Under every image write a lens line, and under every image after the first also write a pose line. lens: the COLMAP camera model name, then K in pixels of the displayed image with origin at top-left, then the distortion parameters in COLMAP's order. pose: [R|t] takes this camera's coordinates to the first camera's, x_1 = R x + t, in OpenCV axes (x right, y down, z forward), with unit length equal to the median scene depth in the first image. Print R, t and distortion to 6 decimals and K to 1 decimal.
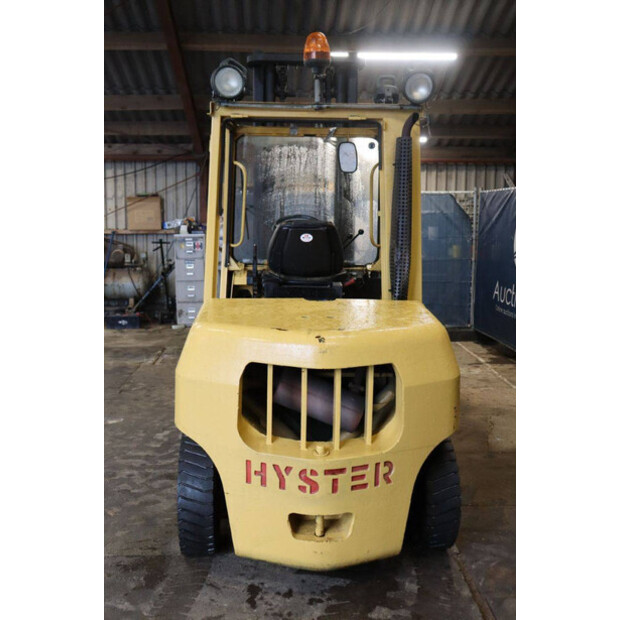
lens RADIAL K [[687.5, 0, 302.5], [0, 687.5, 310.9], [0, 0, 1]] dist [-0.015390, 0.014648]
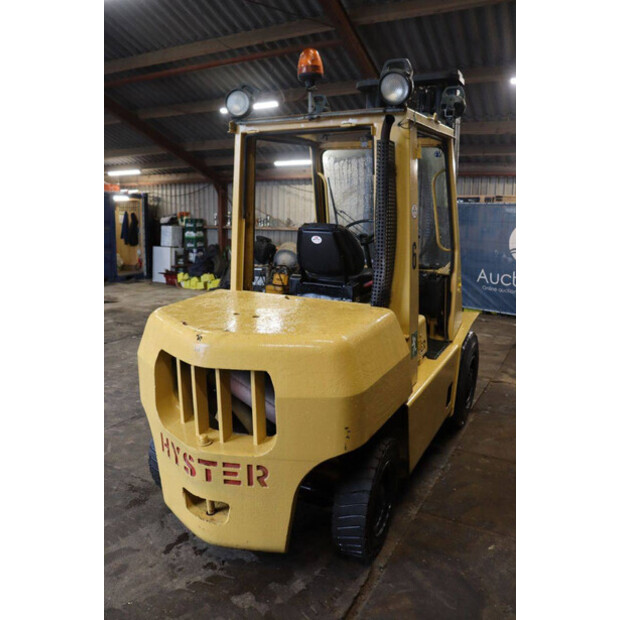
lens RADIAL K [[507.9, 0, 310.0], [0, 507.9, 310.0], [0, 0, 1]] dist [-0.175854, 0.157707]
pose [[0.862007, 0.102027, -0.496523, 0.518464], [-0.081214, 0.994679, 0.063395, -0.059781], [0.500349, -0.014322, 0.865705, 0.398809]]
